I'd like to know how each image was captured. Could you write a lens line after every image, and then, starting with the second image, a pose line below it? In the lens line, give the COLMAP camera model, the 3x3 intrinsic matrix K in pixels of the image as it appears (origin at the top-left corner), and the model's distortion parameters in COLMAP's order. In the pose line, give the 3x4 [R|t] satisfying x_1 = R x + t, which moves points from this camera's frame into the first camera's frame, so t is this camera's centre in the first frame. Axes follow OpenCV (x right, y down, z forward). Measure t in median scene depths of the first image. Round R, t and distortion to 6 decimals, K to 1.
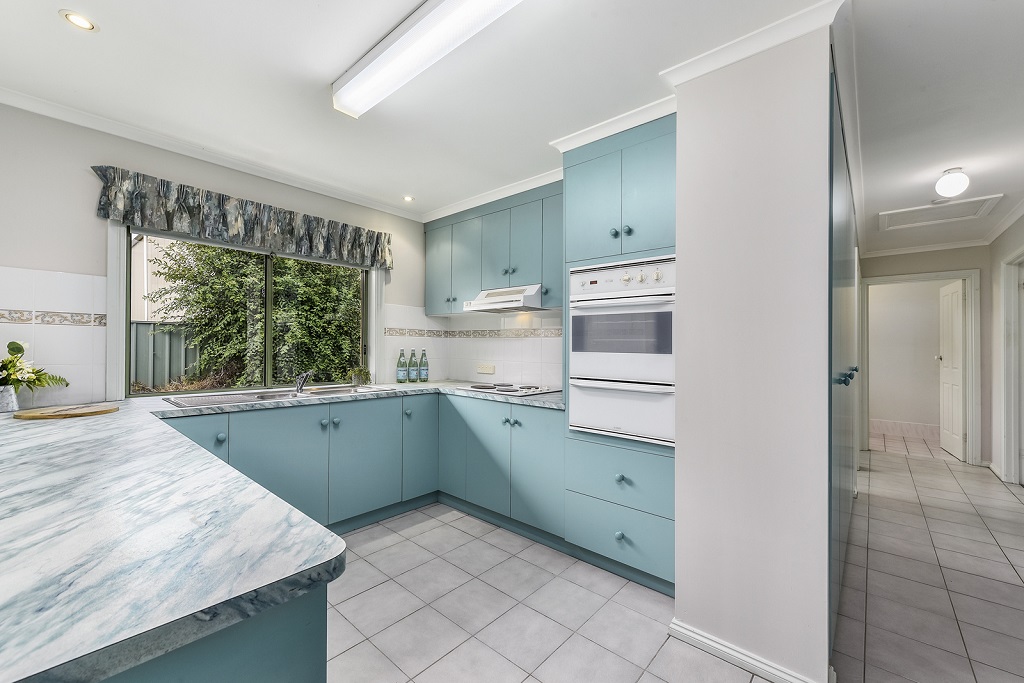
lens RADIAL K [[409.3, 0, 512.0], [0, 409.3, 341.5], [0, 0, 1]] dist [-0.001469, -0.000168]
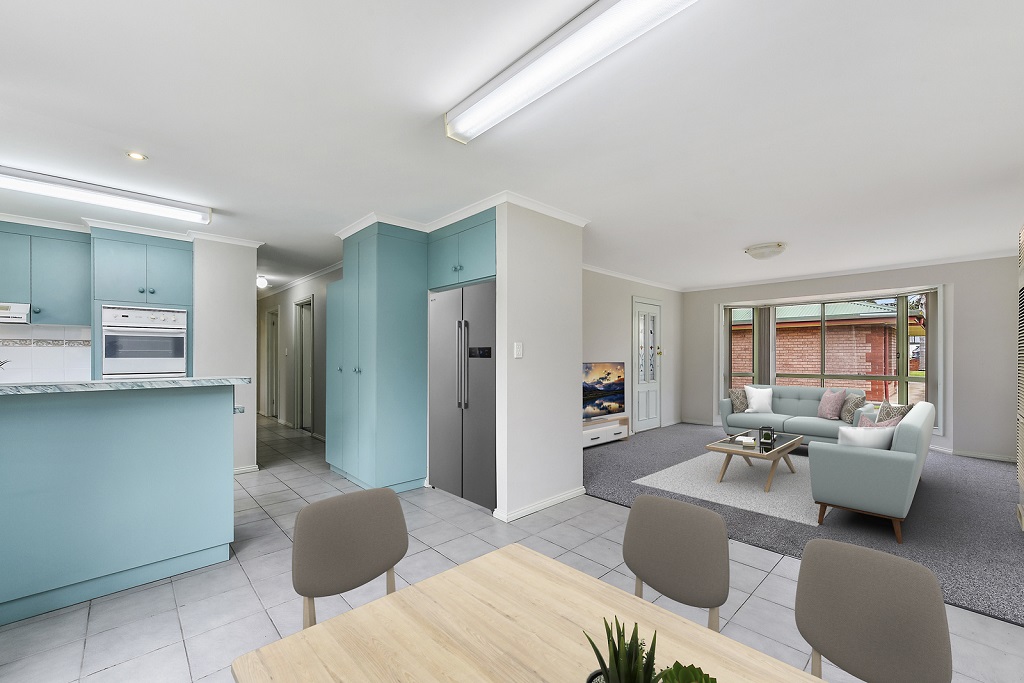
lens RADIAL K [[411.5, 0, 510.0], [0, 411.5, 363.1], [0, 0, 1]] dist [0.000200, -0.000011]
pose [[0.099778, -0.026597, 0.994654, -1.298753], [-0.007434, 0.999595, 0.027475, -0.009592], [-0.994982, -0.010135, 0.099540, -0.728352]]
